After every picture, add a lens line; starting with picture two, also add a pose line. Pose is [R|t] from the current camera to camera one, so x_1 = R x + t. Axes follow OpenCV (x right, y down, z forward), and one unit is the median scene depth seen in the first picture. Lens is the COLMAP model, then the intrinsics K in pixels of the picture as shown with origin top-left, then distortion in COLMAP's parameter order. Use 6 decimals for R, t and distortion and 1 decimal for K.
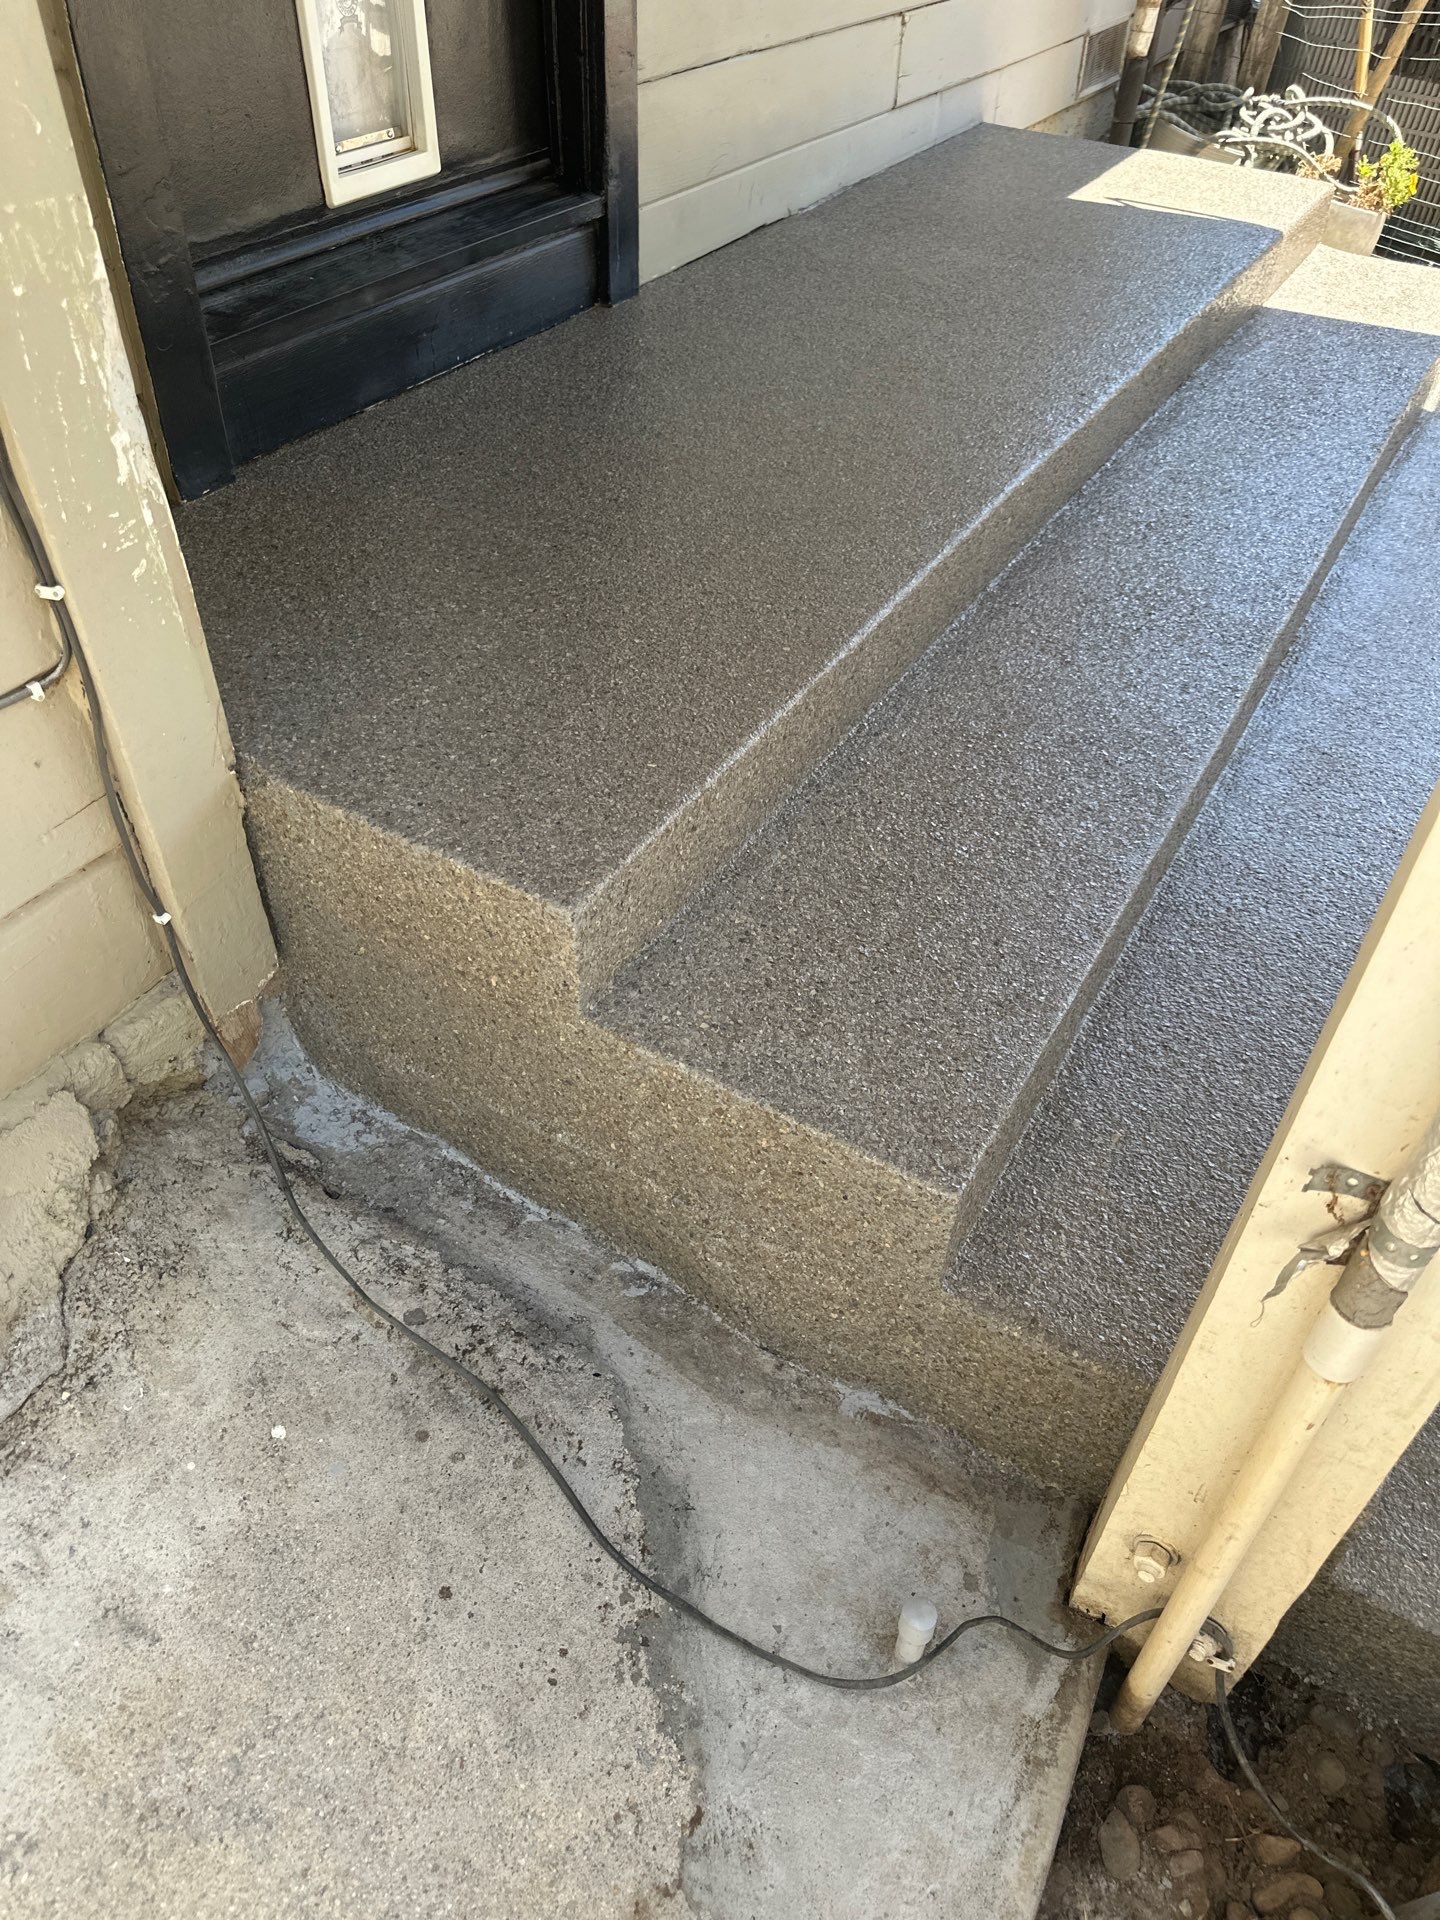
lens RADIAL K [[1387.2, 0, 701.4], [0, 1387.2, 966.9], [0, 0, 1]] dist [0.007192, -0.005119]
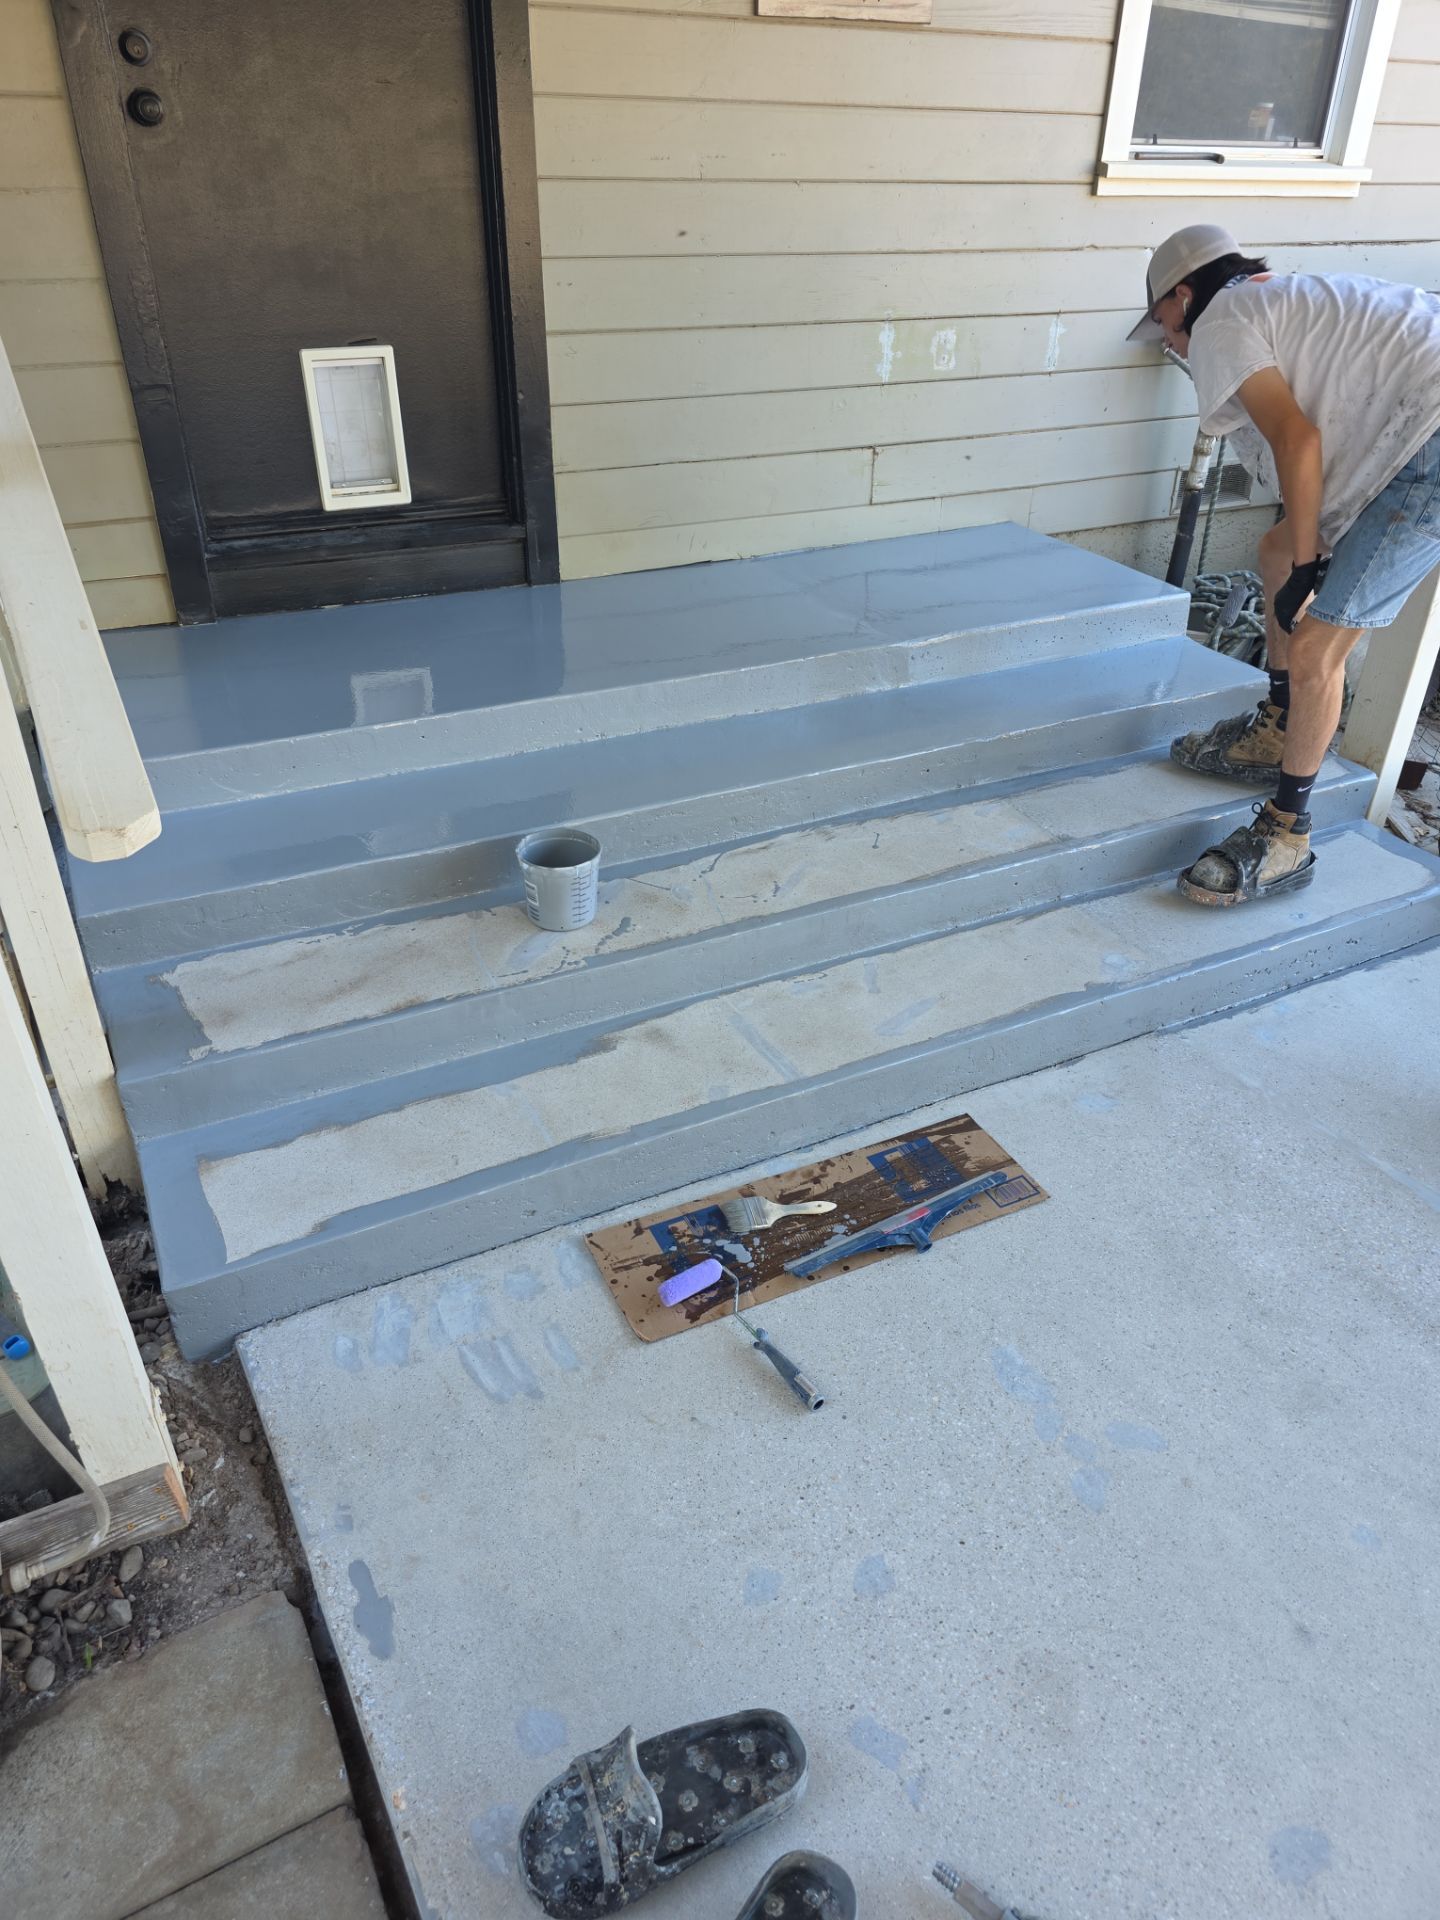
lens RADIAL K [[1272.8, 0, 720.0], [0, 1272.8, 960.0], [0, 0, 1]] dist [0.067383, -0.064602]
pose [[0.841522, 0.276253, -0.464246, 1.199585], [-0.354280, 0.930970, -0.088211, 0.022999], [0.407830, 0.238705, 0.881303, -0.247468]]
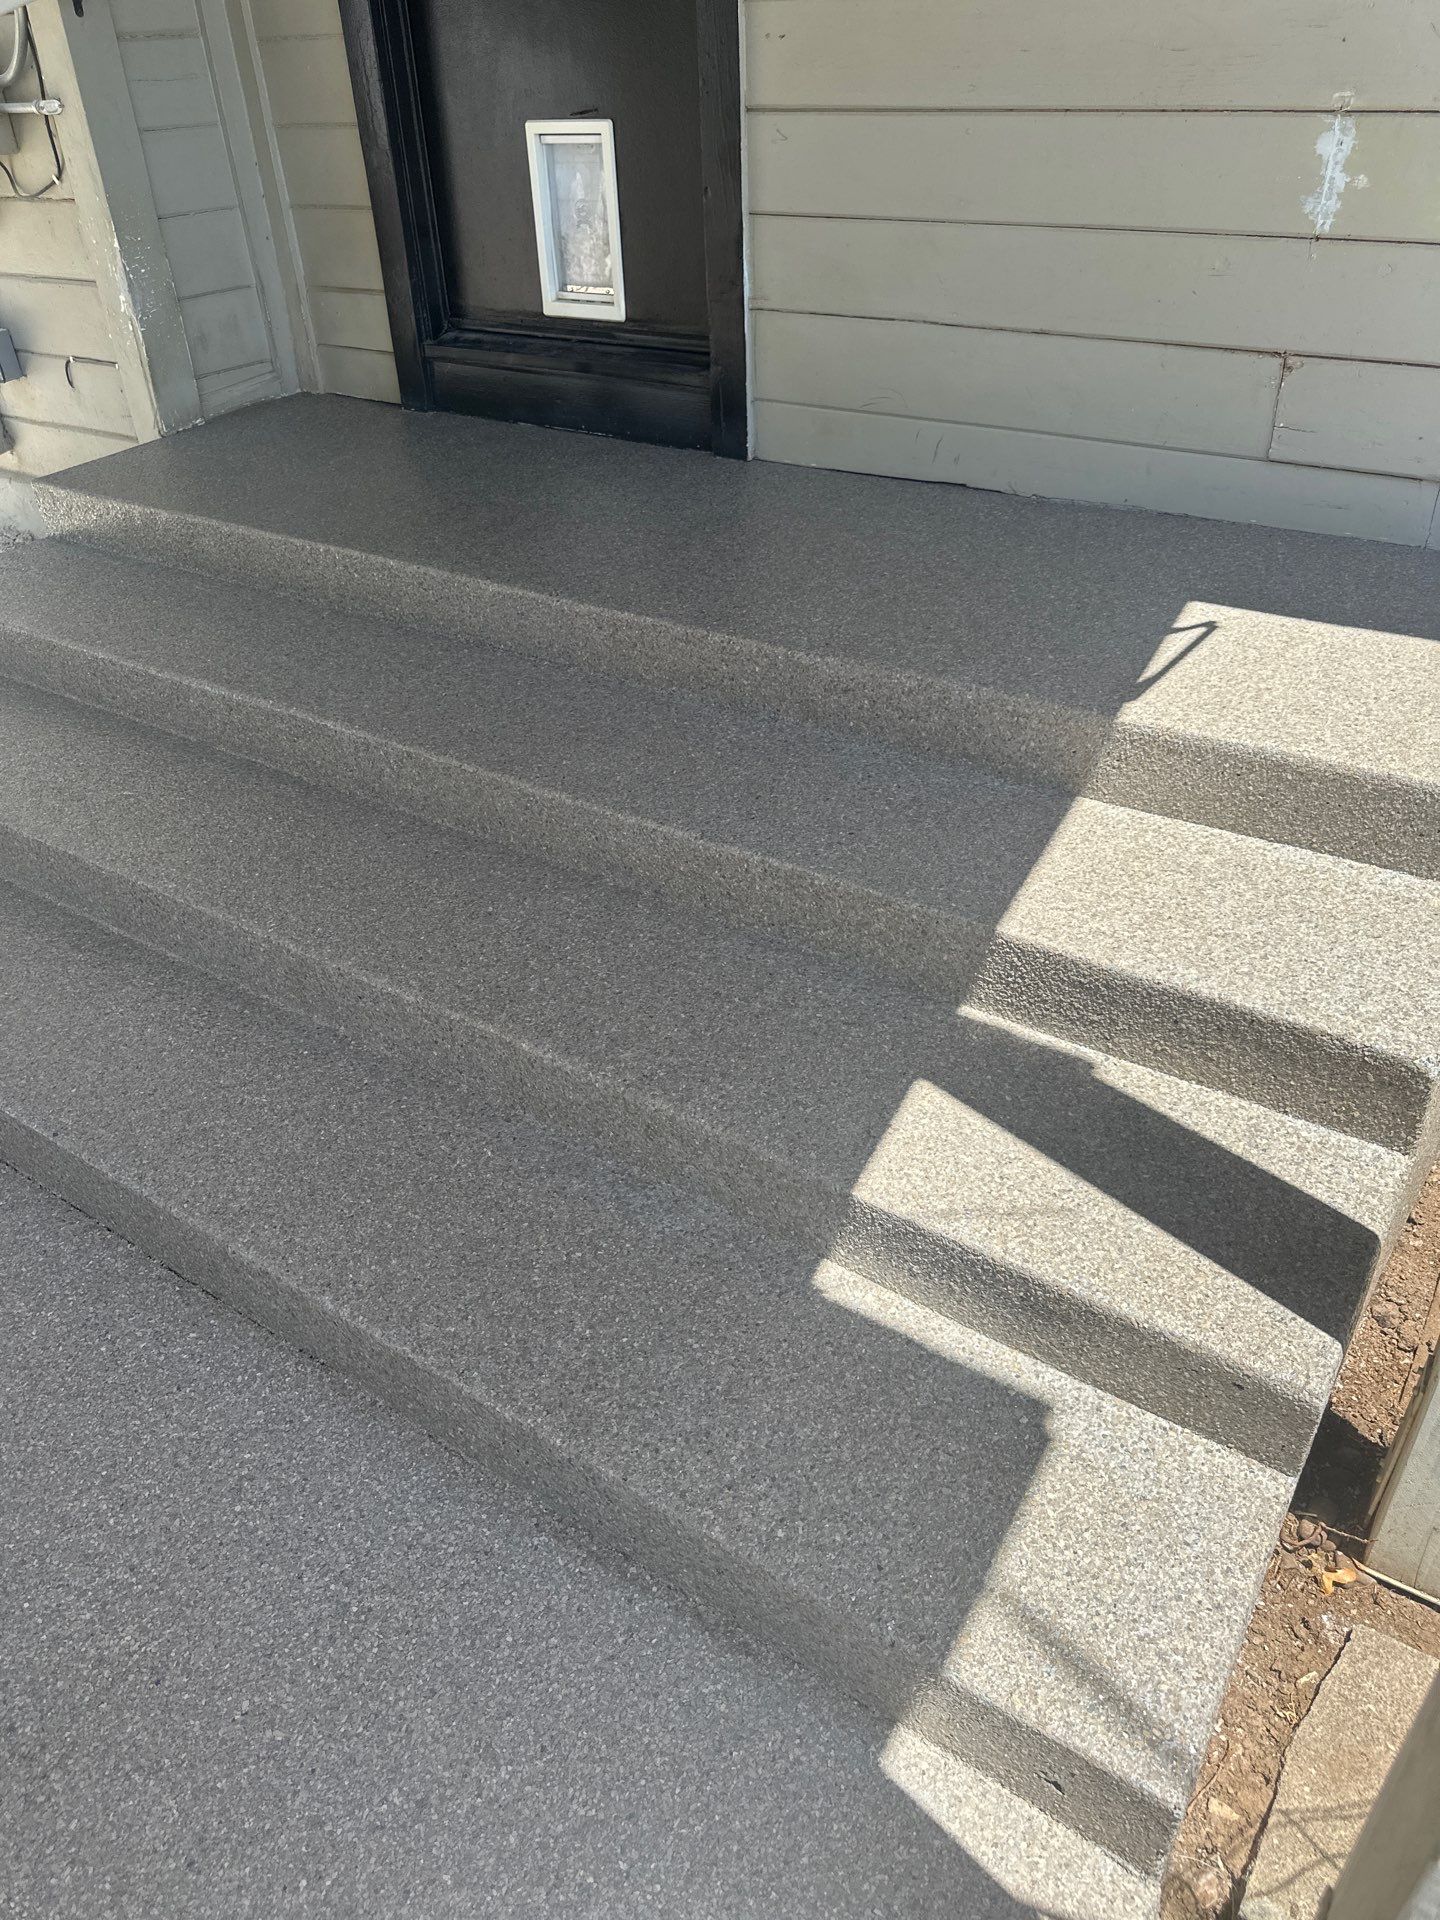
lens RADIAL K [[1387.2, 0, 701.4], [0, 1387.2, 966.9], [0, 0, 1]] dist [0.007192, -0.005119]
pose [[-0.076818, 0.550982, -0.830974, 1.550479], [-0.634016, 0.616232, 0.467207, -0.933332], [0.769495, 0.562740, 0.301993, 1.028265]]
